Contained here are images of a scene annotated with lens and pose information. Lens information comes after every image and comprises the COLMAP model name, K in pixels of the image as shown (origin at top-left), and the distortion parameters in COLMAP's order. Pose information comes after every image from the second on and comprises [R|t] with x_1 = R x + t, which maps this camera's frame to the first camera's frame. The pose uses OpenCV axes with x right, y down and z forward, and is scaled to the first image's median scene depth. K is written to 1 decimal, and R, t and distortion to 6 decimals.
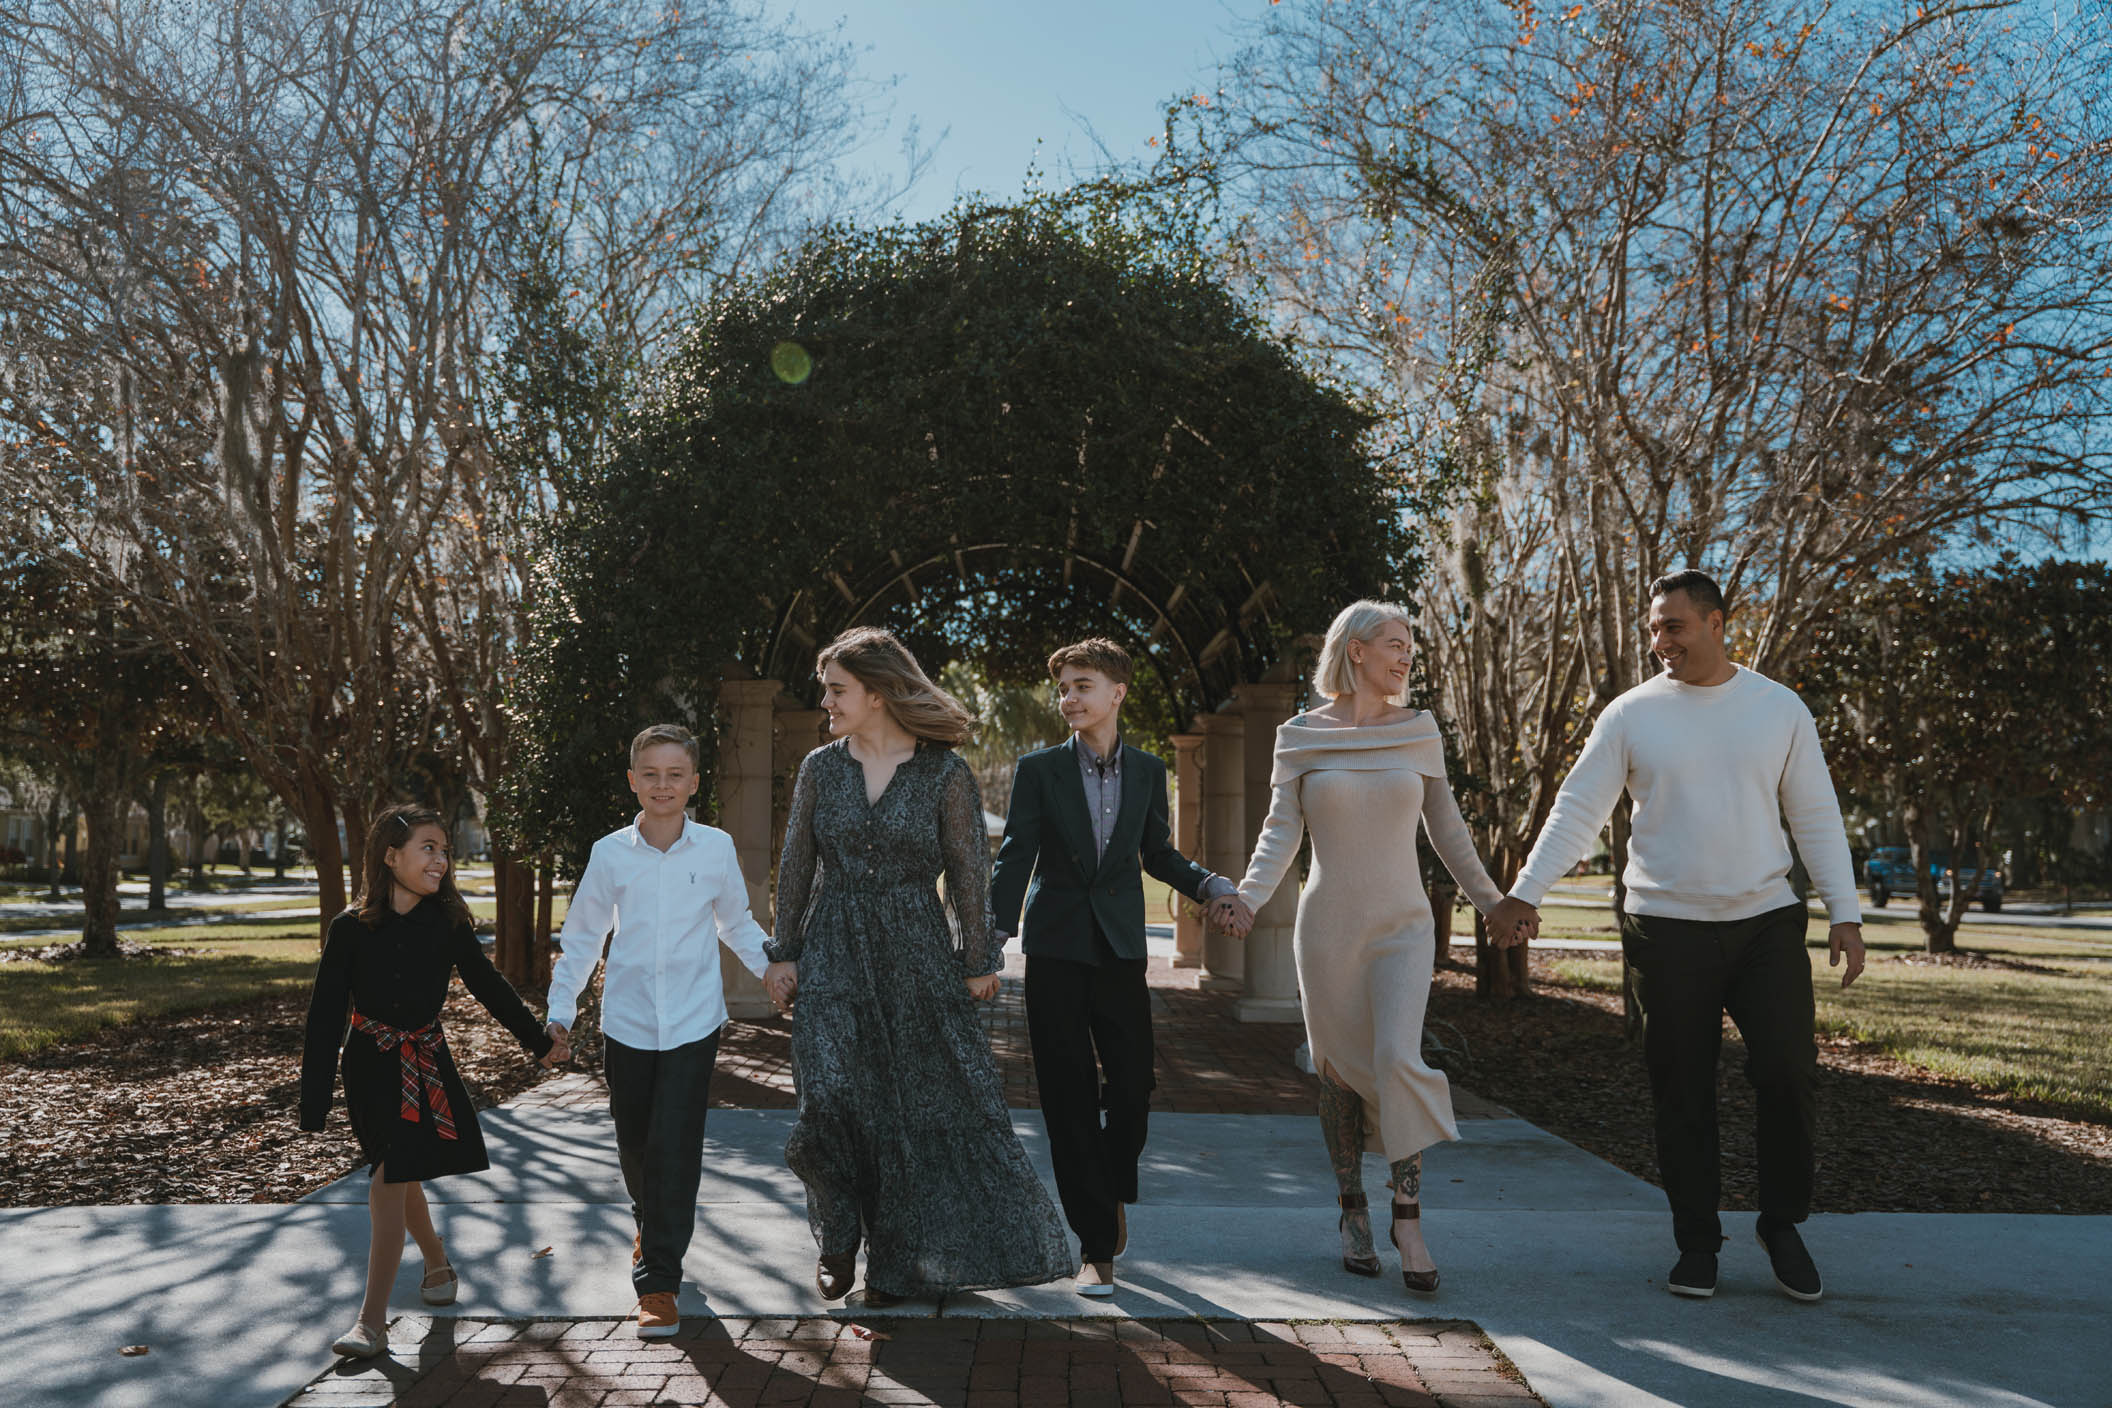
lens RADIAL K [[1942.6, 0, 1054.9], [0, 1942.6, 696.3], [0, 0, 1]] dist [-0.088045, 0.191612]
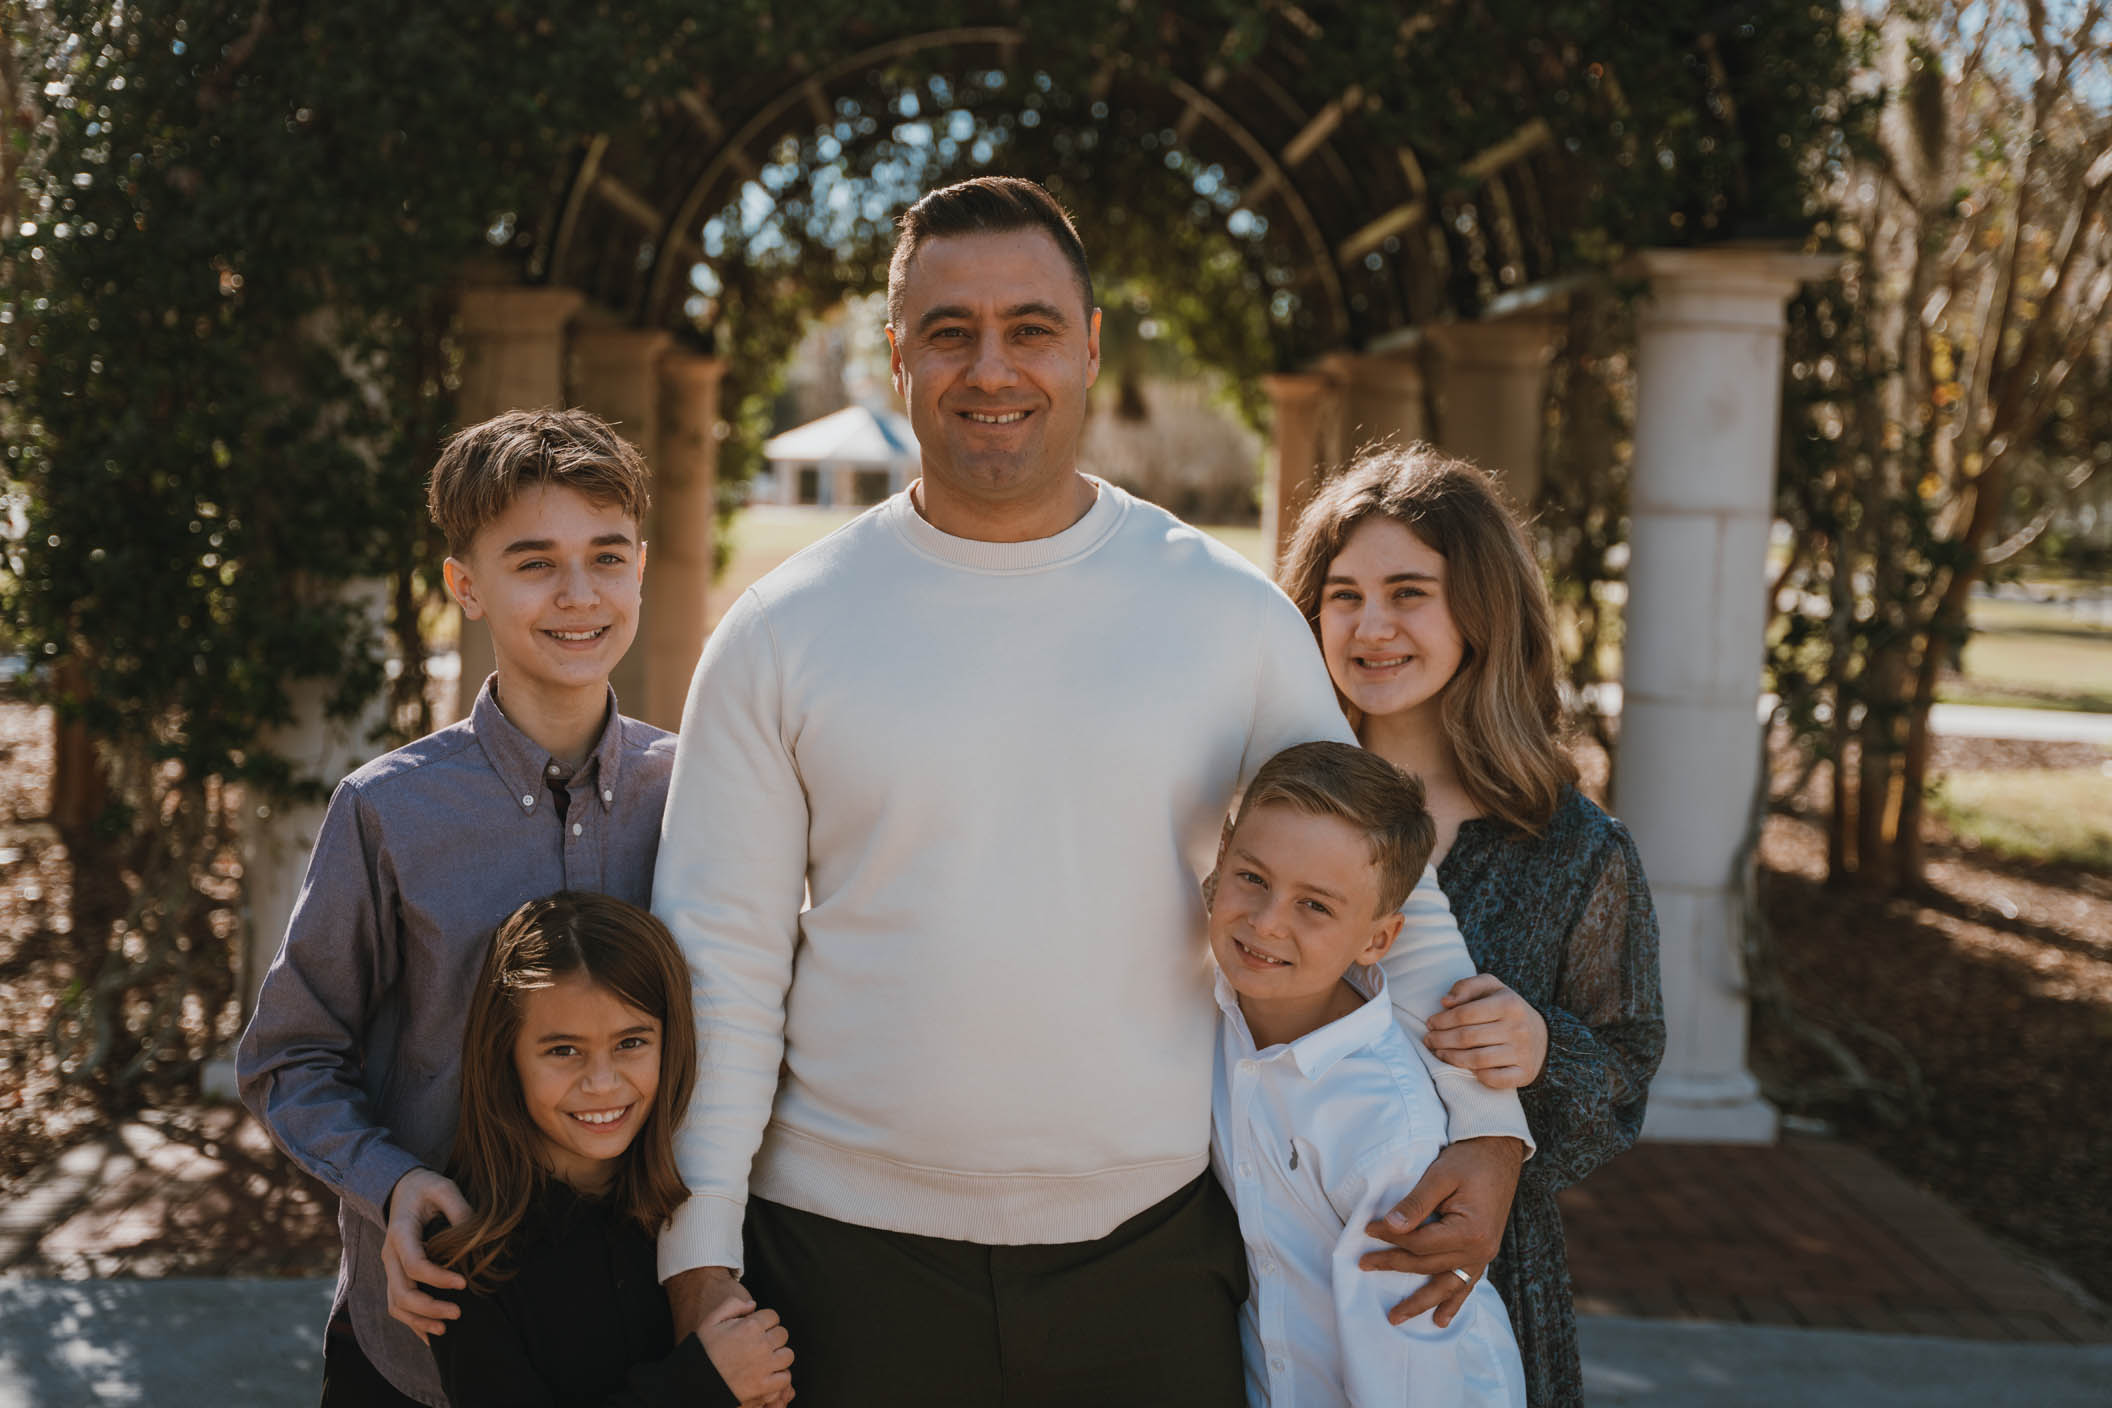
lens RADIAL K [[2909.3, 0, 1049.6], [0, 2909.3, 700.8], [0, 0, 1]] dist [0.056672, 0.421292]
pose [[0.999653, 0.023965, 0.010933, -0.023251], [-0.025337, 0.988332, 0.150192, -0.025855], [-0.007206, -0.150416, 0.988596, 0.246044]]
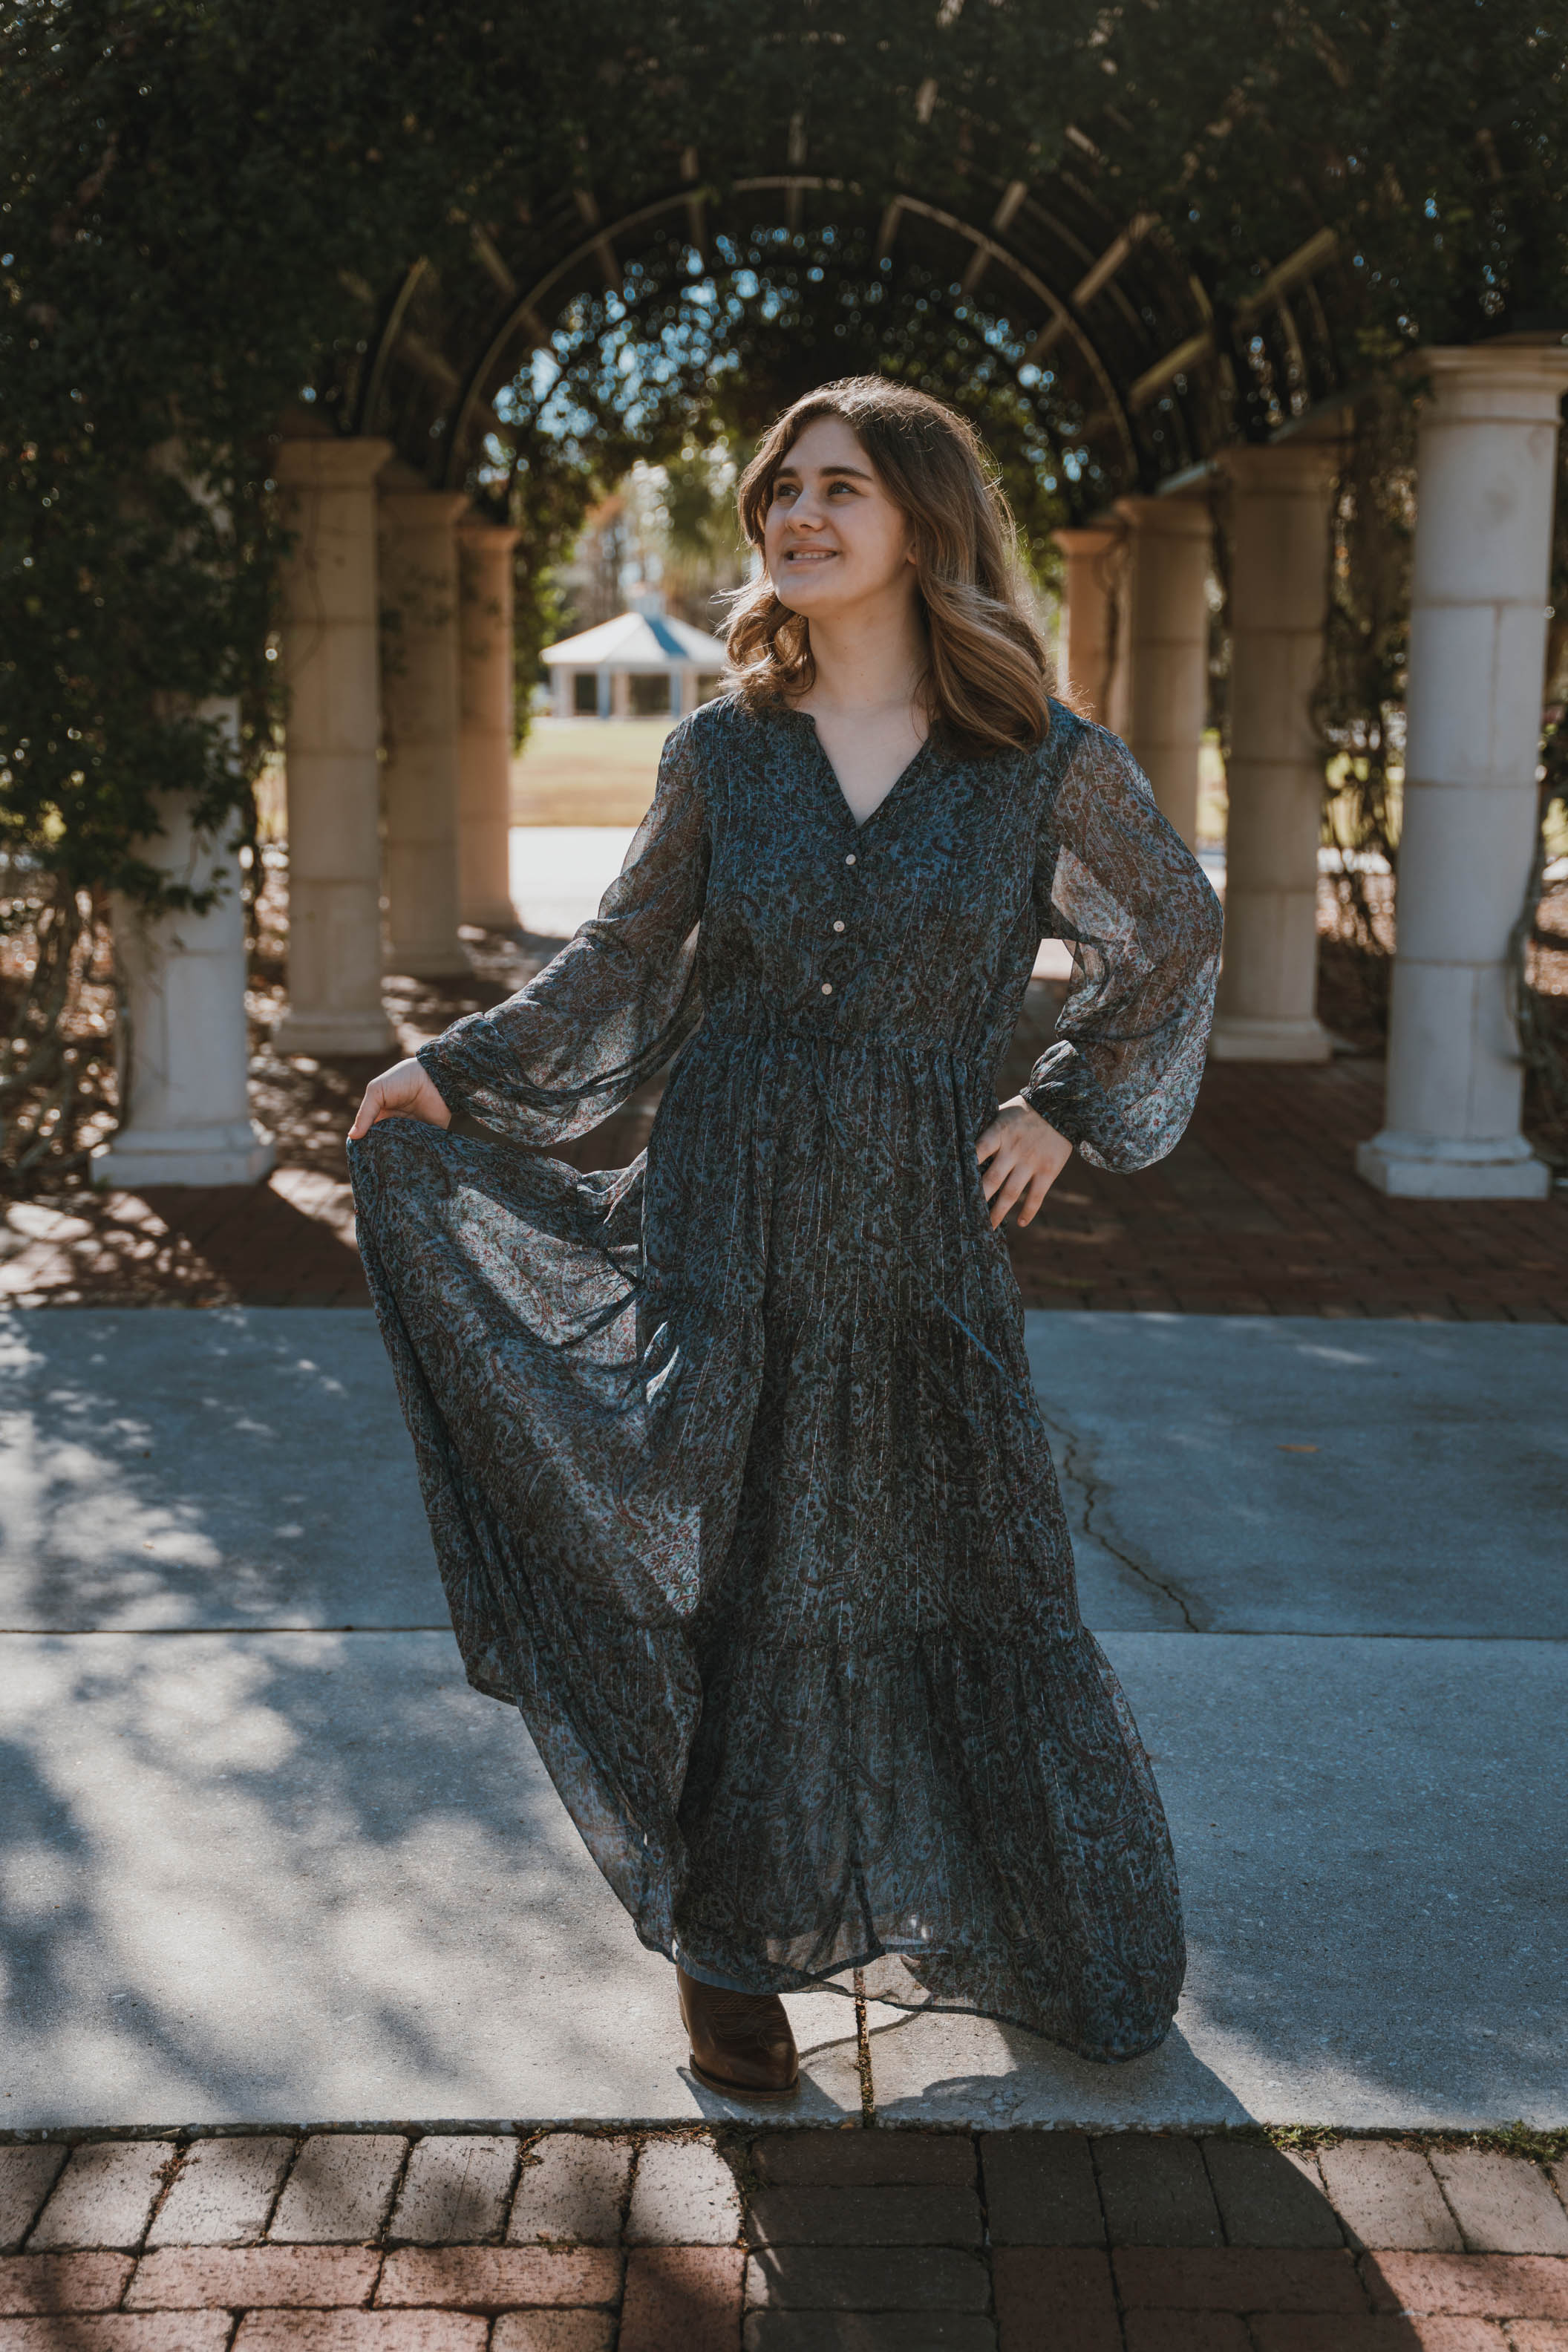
lens RADIAL K [[2946.2, 0, 771.6], [0, 2946.2, 1175.5], [0, 0, 1]] dist [0.015880, 0.225886]
pose [[0.999941, 0.001061, -0.010855, -0.030724], [0.001559, 0.971134, 0.238528, -0.006866], [0.010795, -0.238531, 0.971075, 0.184121]]
